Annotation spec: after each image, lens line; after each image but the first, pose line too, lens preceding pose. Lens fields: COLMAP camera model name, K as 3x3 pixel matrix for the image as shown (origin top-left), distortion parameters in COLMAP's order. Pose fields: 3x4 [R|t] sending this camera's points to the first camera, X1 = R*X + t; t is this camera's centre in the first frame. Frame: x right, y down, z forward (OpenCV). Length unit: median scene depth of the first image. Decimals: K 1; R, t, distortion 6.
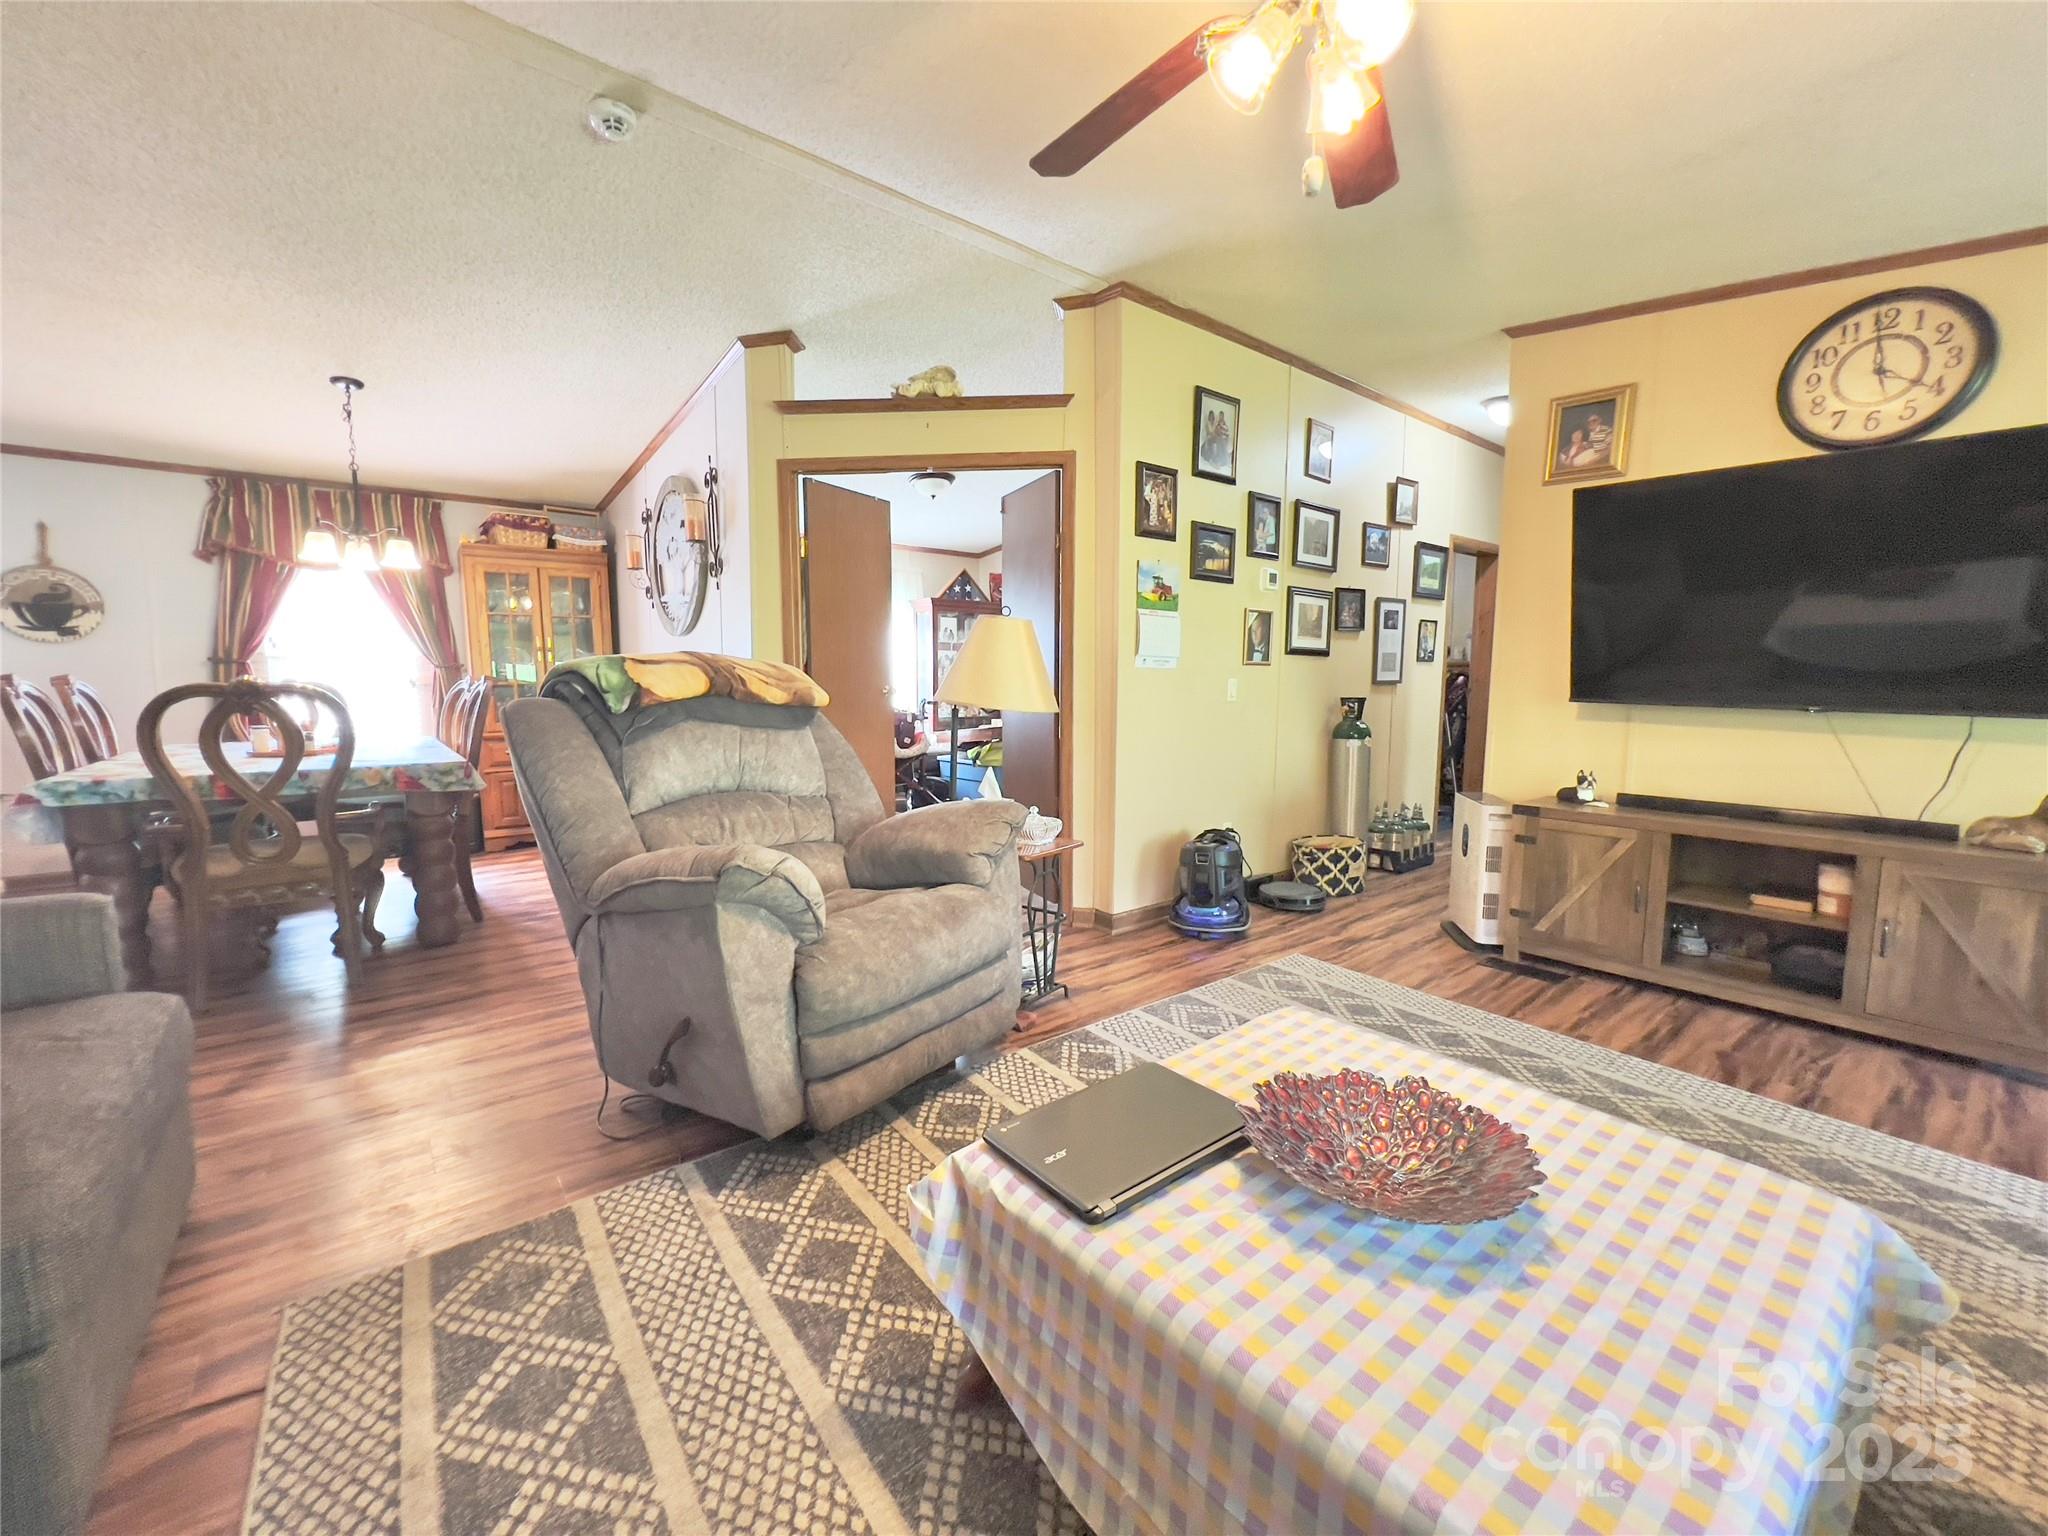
lens RADIAL K [[820.6, 0, 1019.0], [0, 820.6, 760.2], [0, 0, 1]] dist [-0.004566, 0.001275]
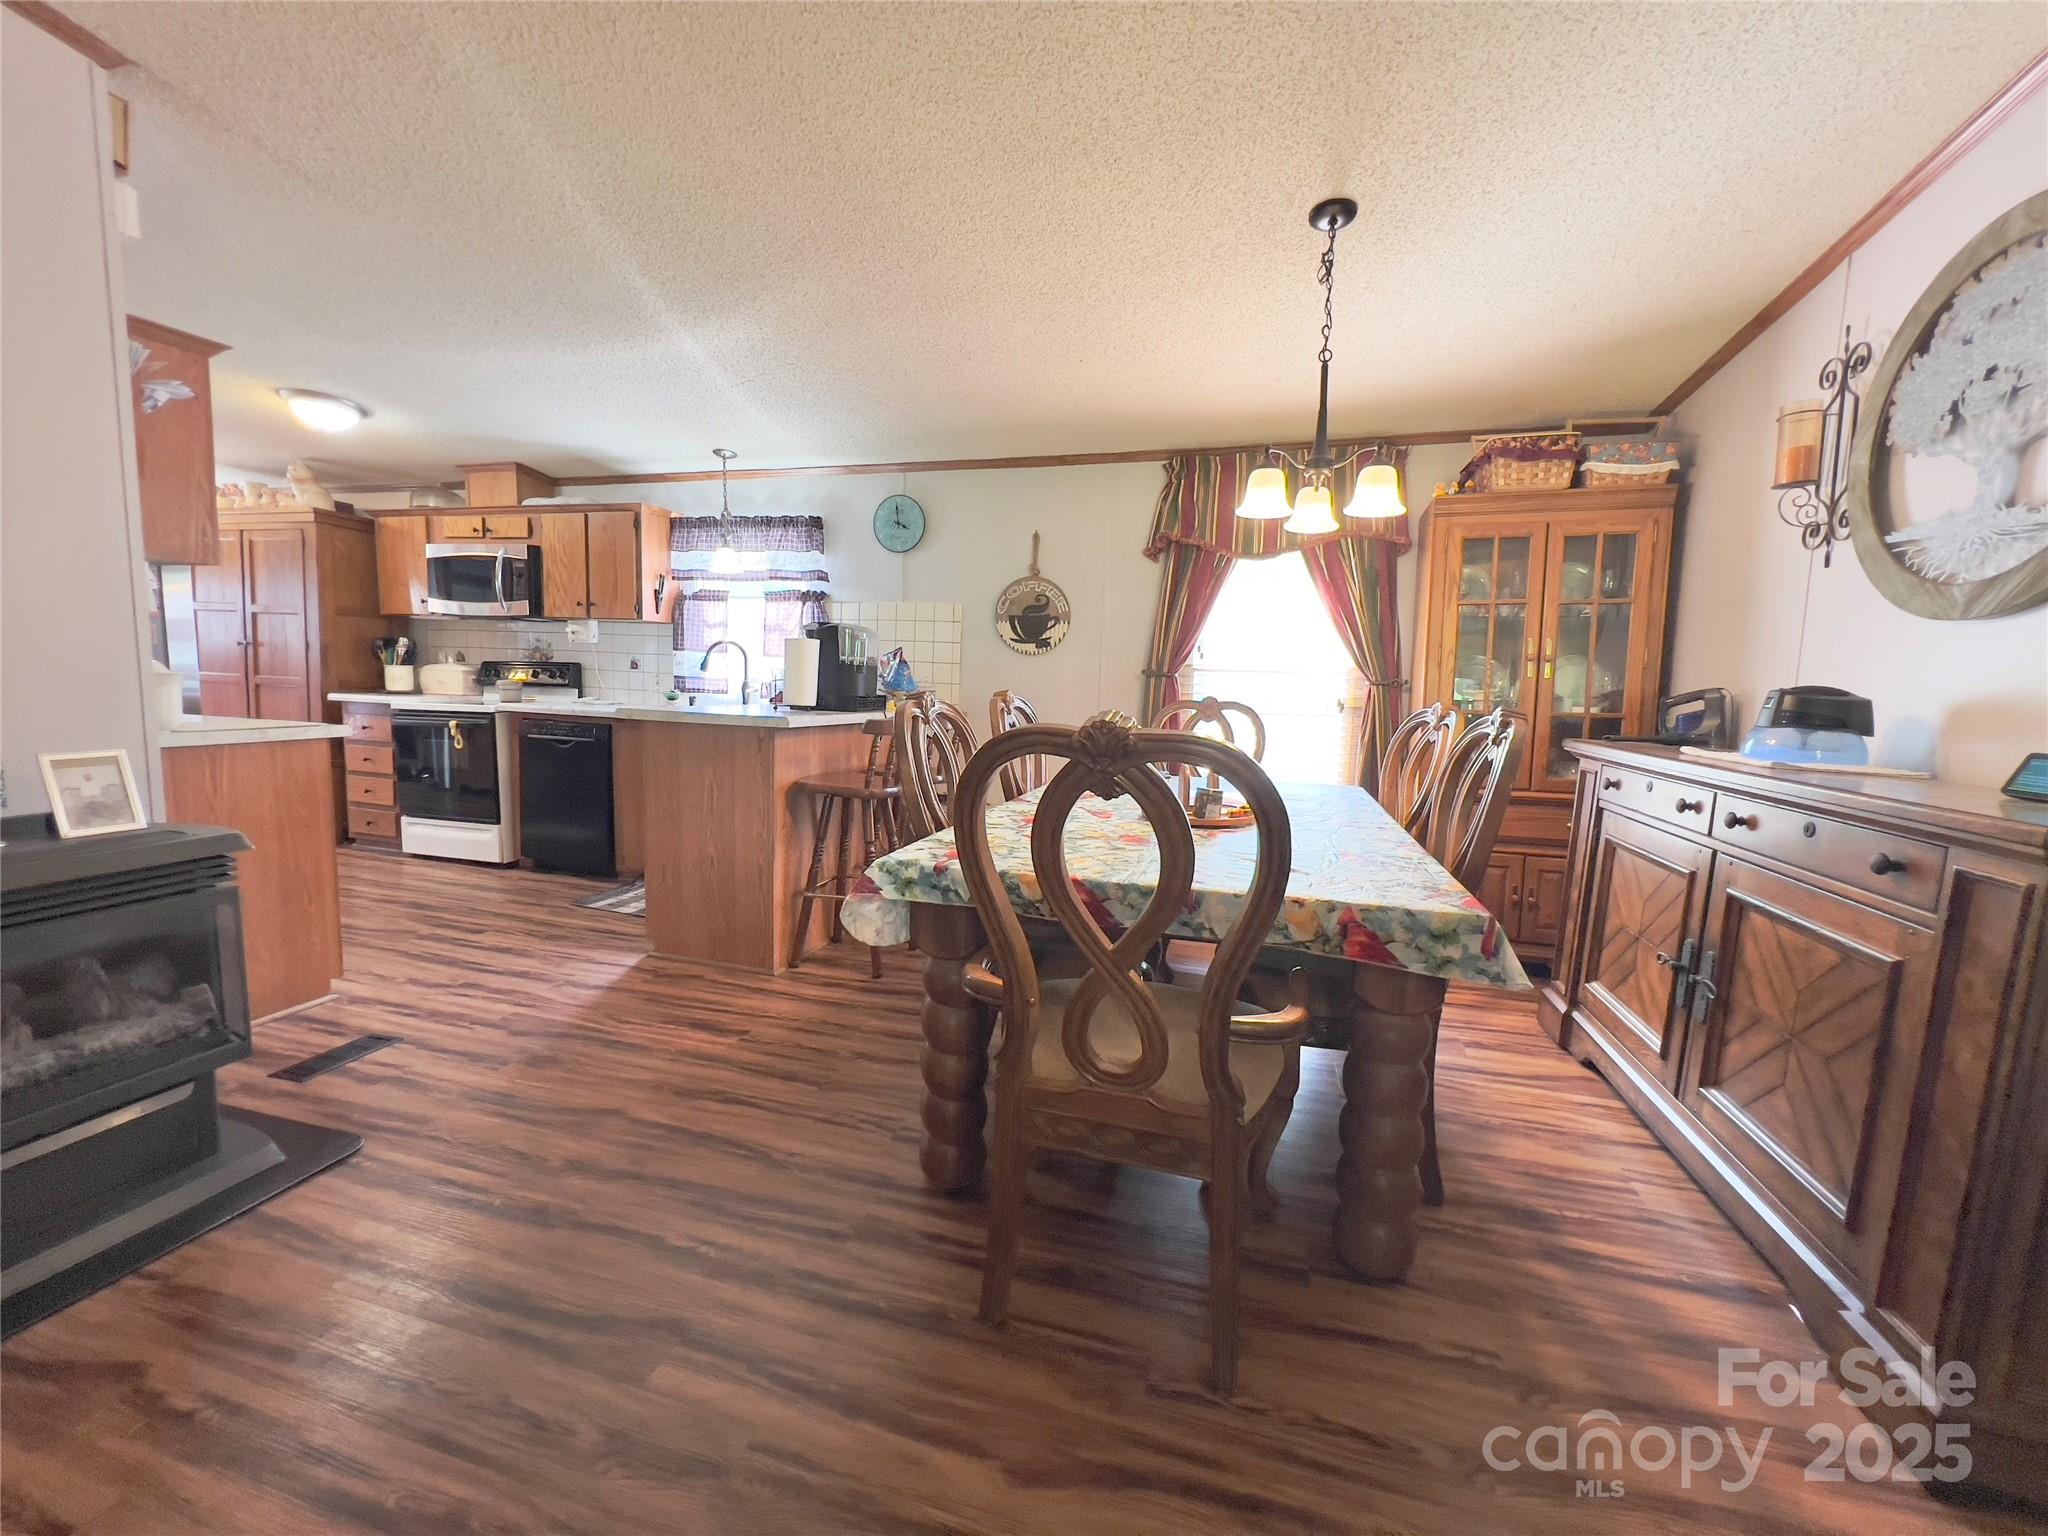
lens RADIAL K [[820.6, 0, 1017.5], [0, 820.6, 763.0], [0, 0, 1]] dist [-0.004566, 0.001275]
pose [[0.564249, 0.094985, -0.820123, -0.413044], [-0.104984, 0.993551, 0.042842, -0.061770], [0.818903, 0.061926, 0.570582, 0.483105]]
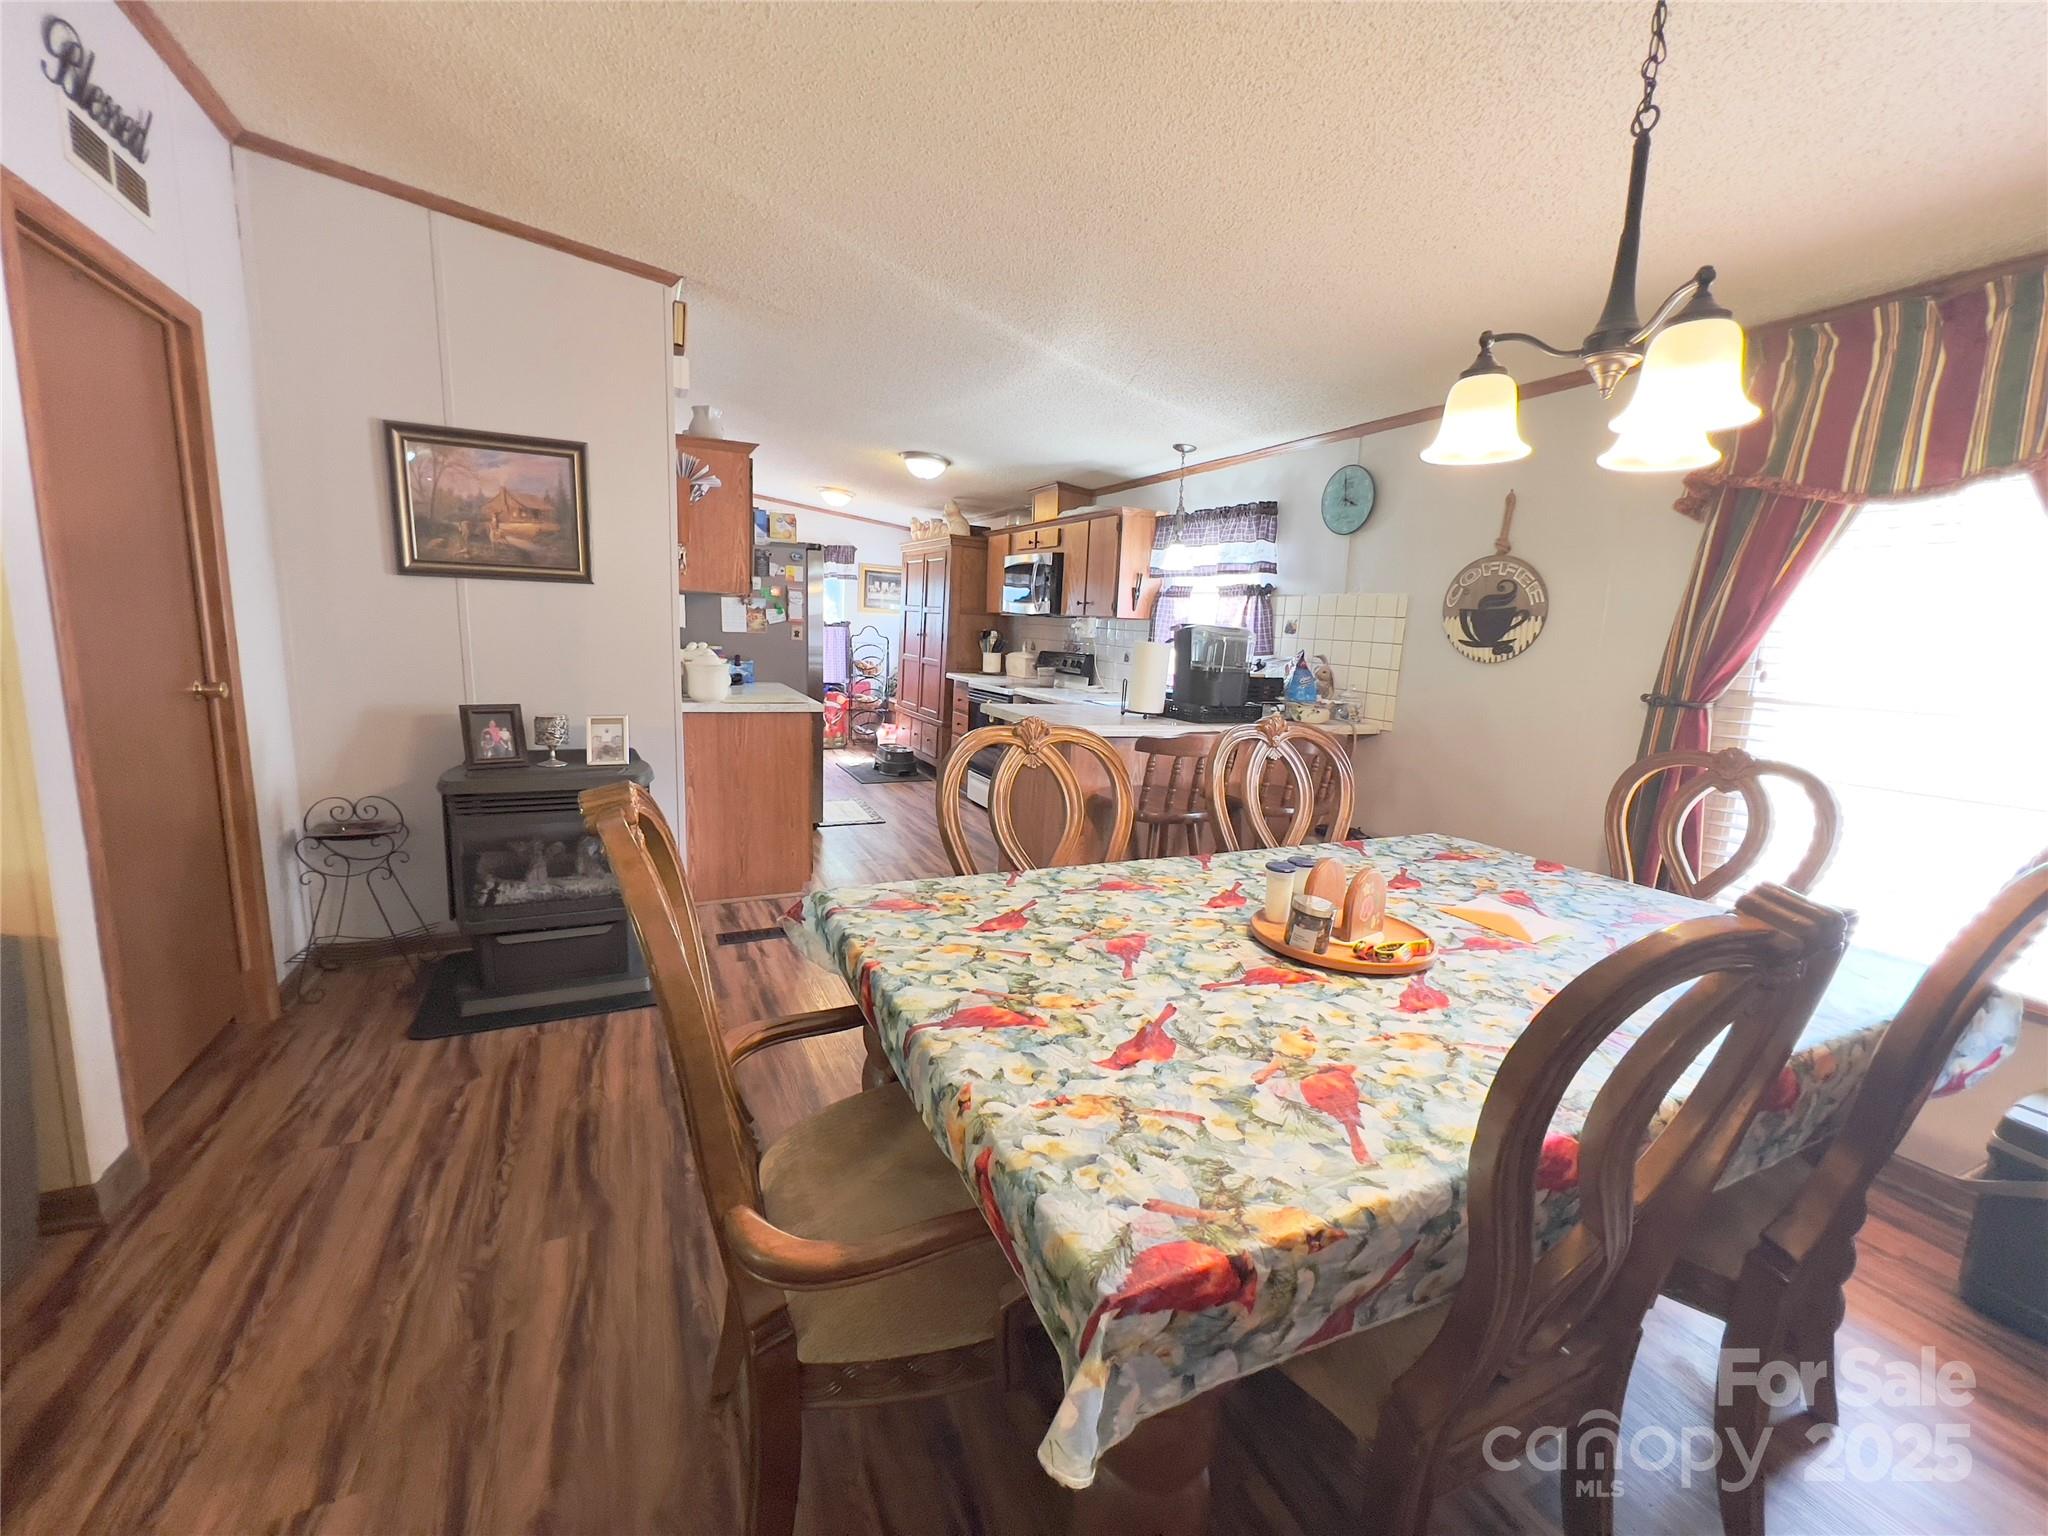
lens RADIAL K [[820.6, 0, 1022.9], [0, 820.6, 763.1], [0, 0, 1]] dist [-0.004566, 0.001275]
pose [[-0.231404, 0.139618, -0.962787, -0.426739], [-0.142844, 0.974046, 0.175583, -0.143166], [0.962314, 0.178158, -0.205454, 0.870175]]
